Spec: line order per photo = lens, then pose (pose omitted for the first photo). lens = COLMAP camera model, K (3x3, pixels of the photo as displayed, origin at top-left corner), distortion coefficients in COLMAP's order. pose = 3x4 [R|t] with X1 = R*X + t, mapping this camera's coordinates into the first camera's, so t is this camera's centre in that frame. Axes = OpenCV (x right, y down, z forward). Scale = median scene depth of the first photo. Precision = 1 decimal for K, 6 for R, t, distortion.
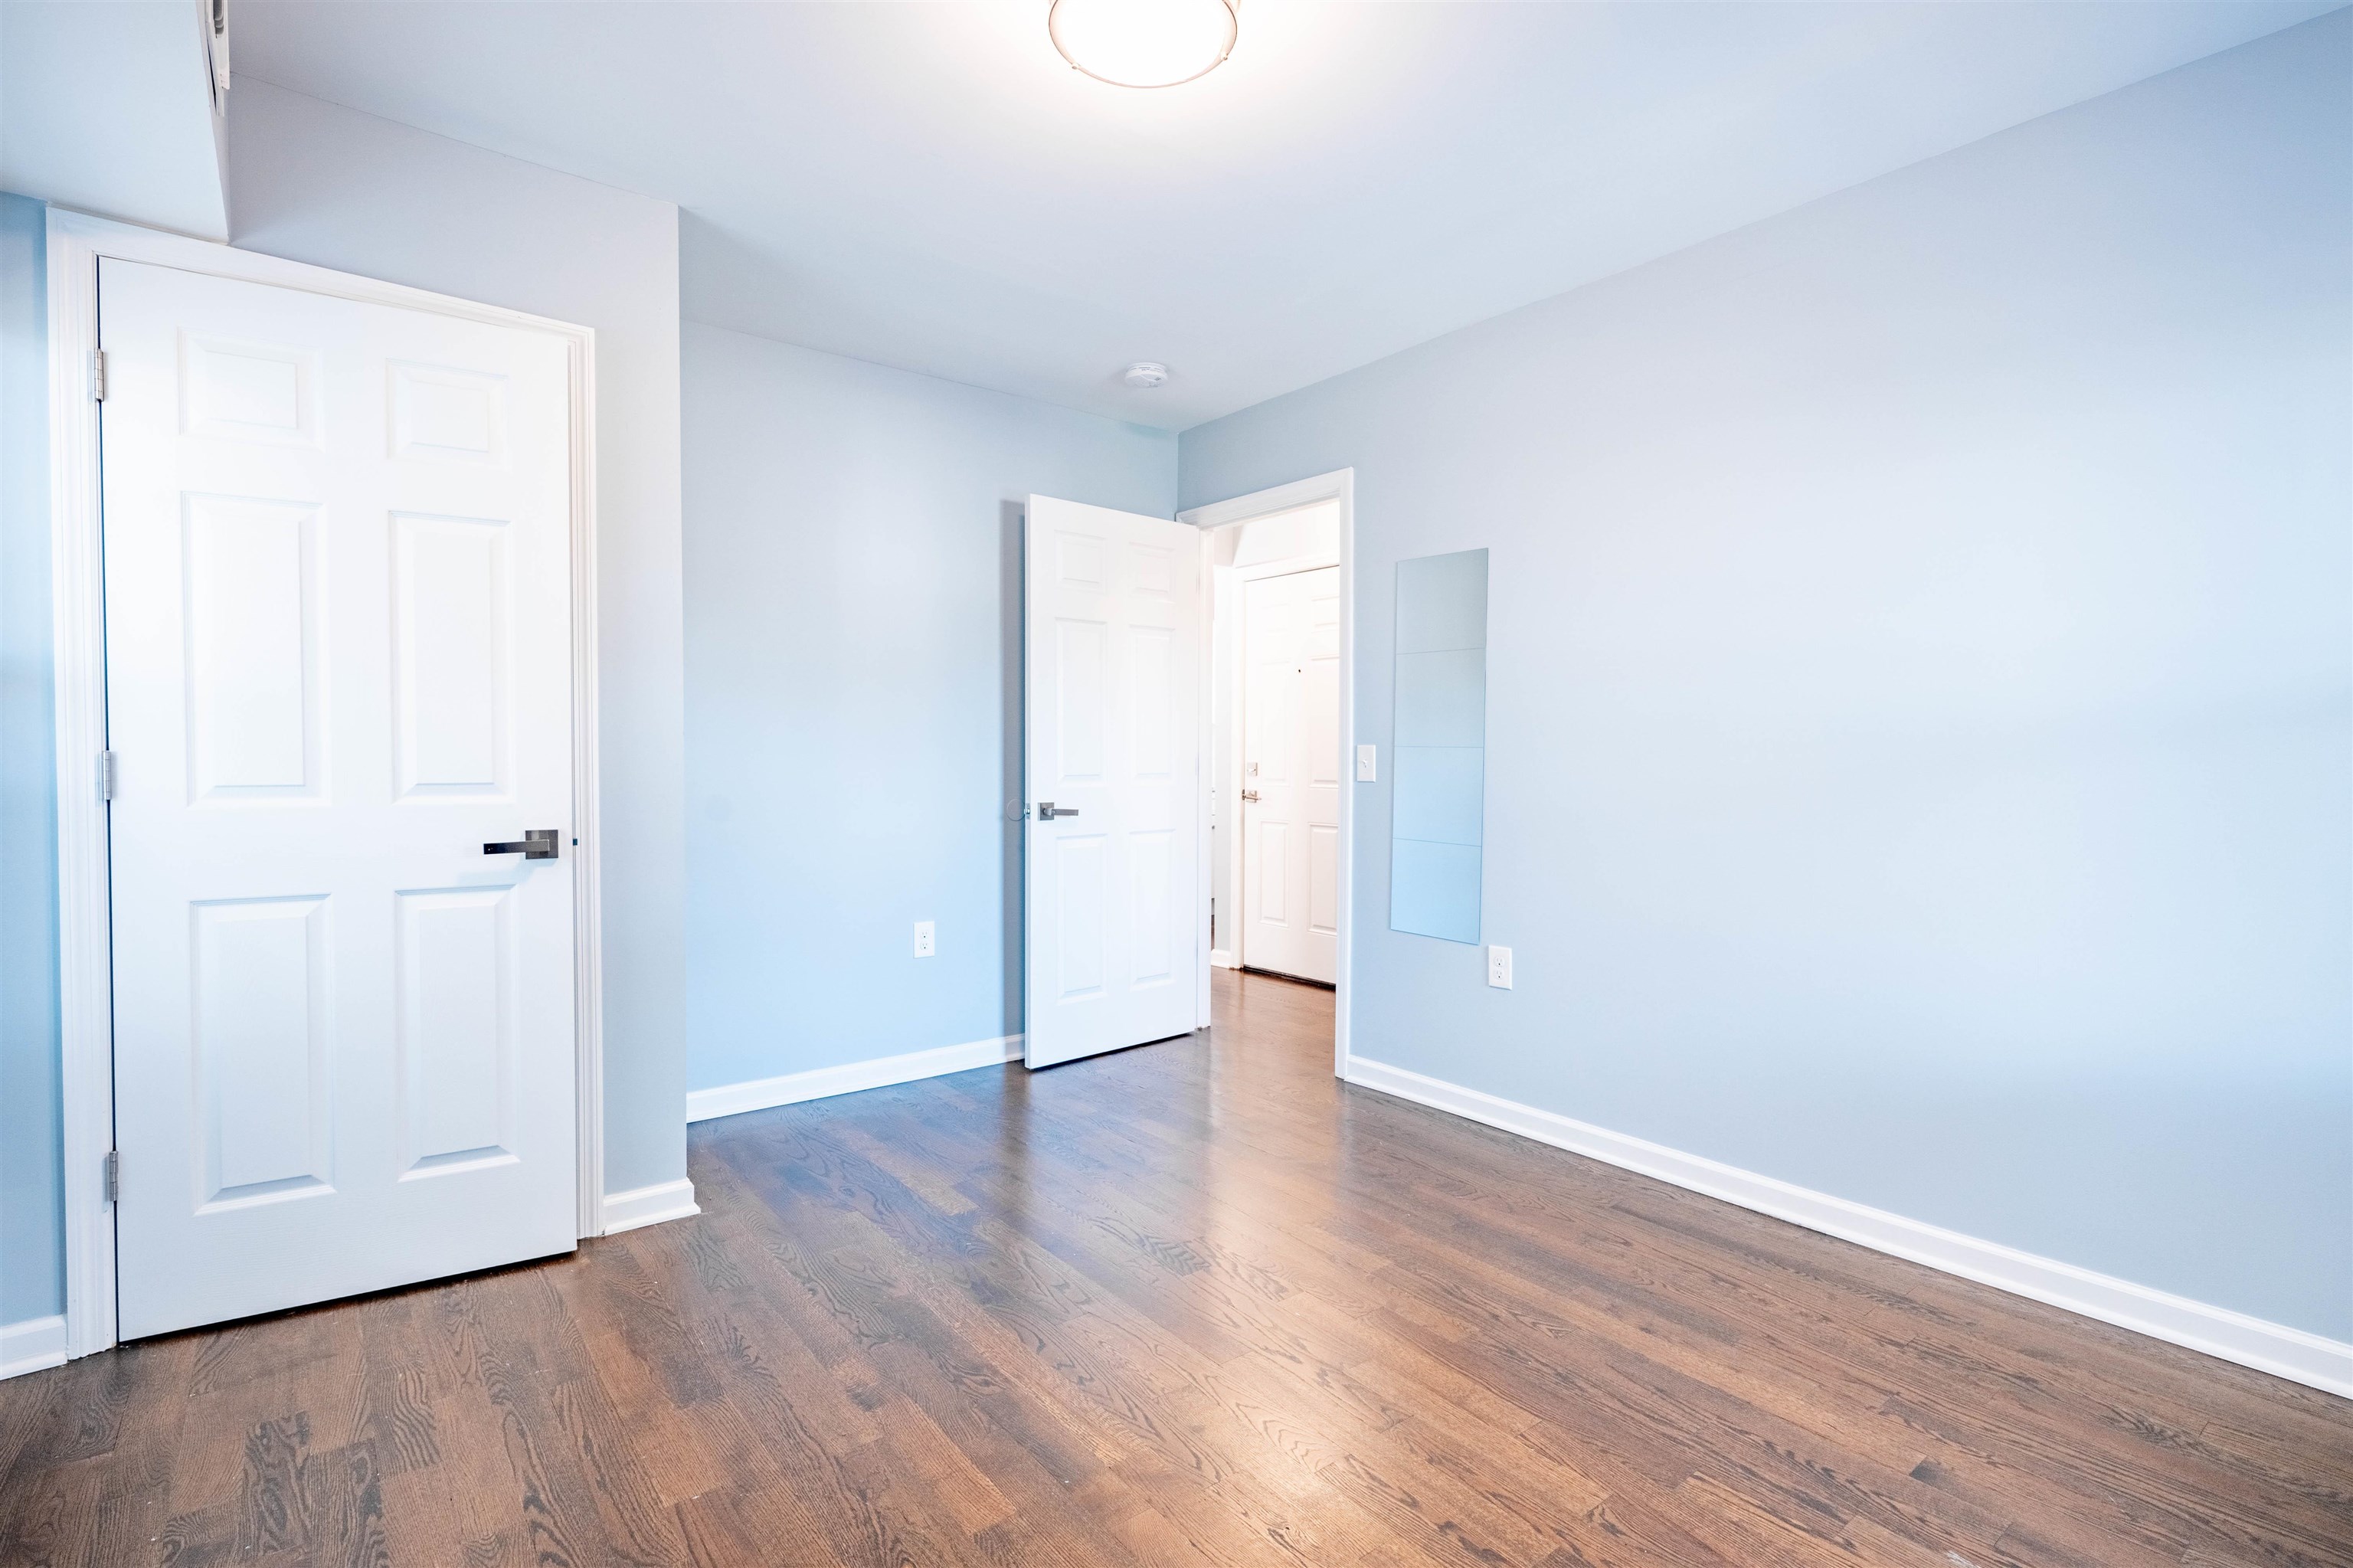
lens RADIAL K [[1133.5, 0, 1176.5], [0, 1133.5, 784.0], [0, 0, 1]] dist [0.002182, 0.000629]
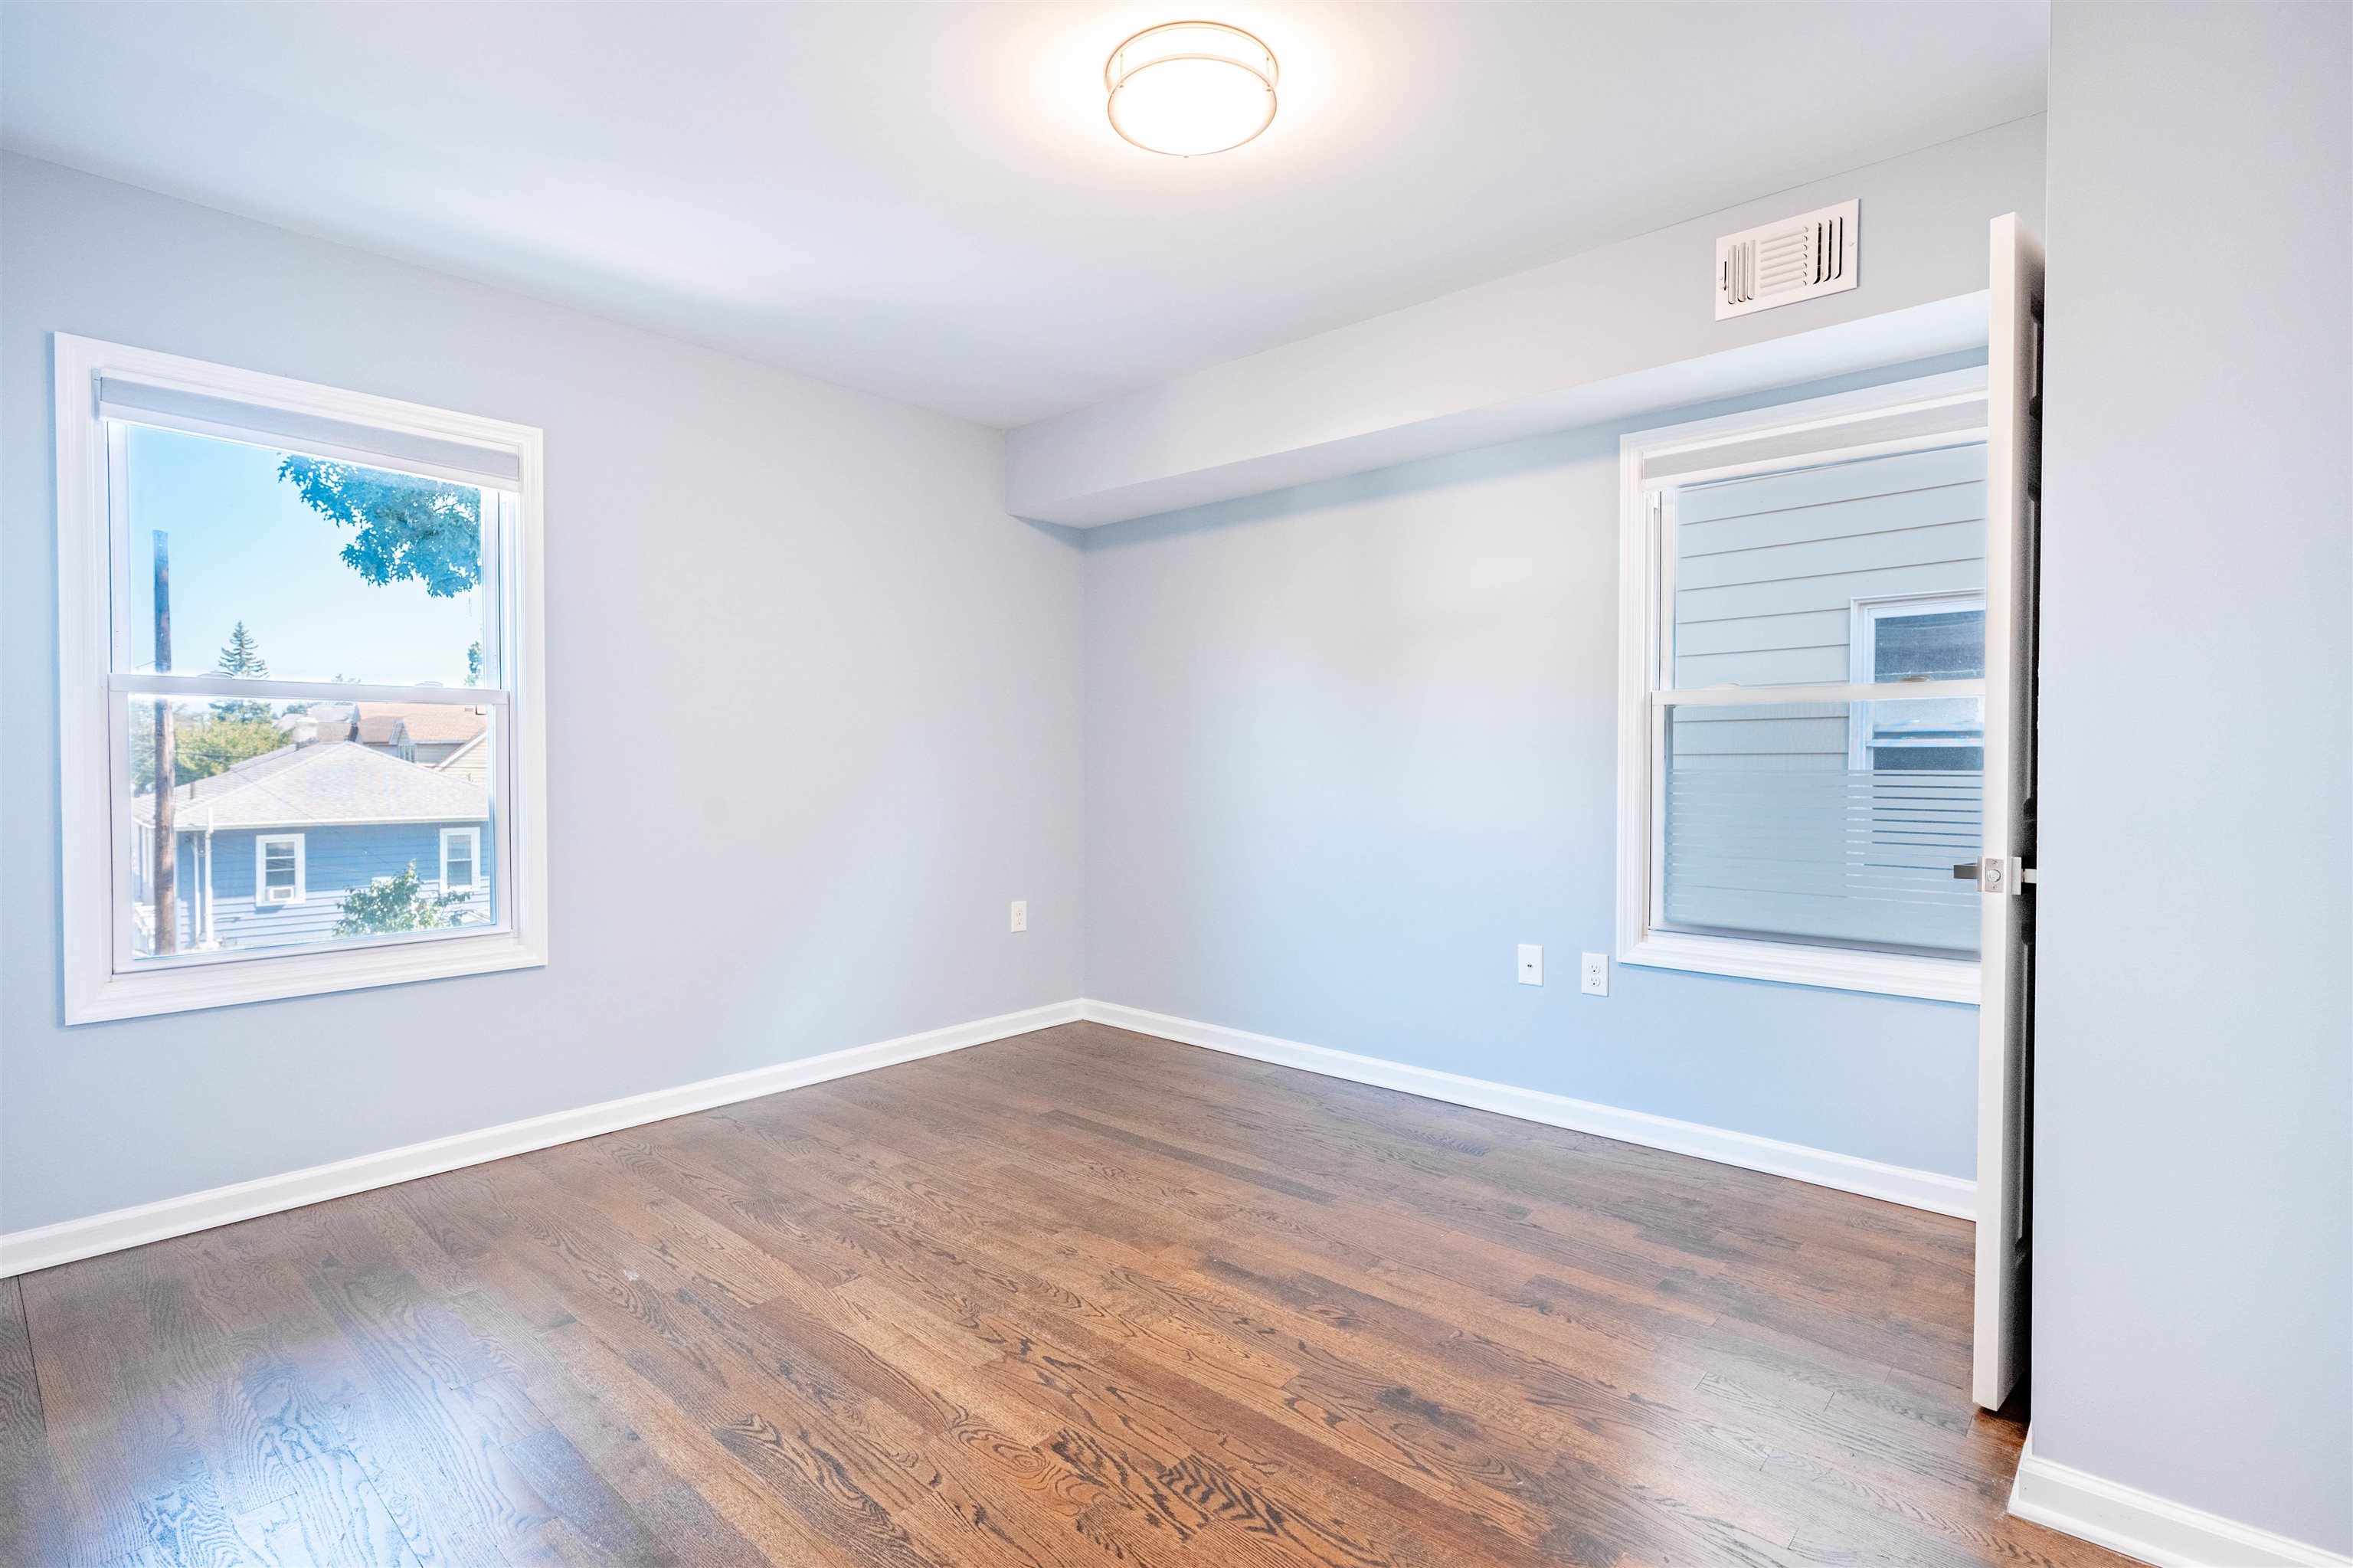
lens RADIAL K [[1133.5, 0, 1176.5], [0, 1133.5, 784.0], [0, 0, 1]] dist [0.002182, 0.000629]
pose [[-0.985889, 0.001268, -0.167395, 0.165530], [-0.006520, 0.998922, 0.045963, -0.052342], [0.167273, 0.046406, -0.984818, 2.029304]]
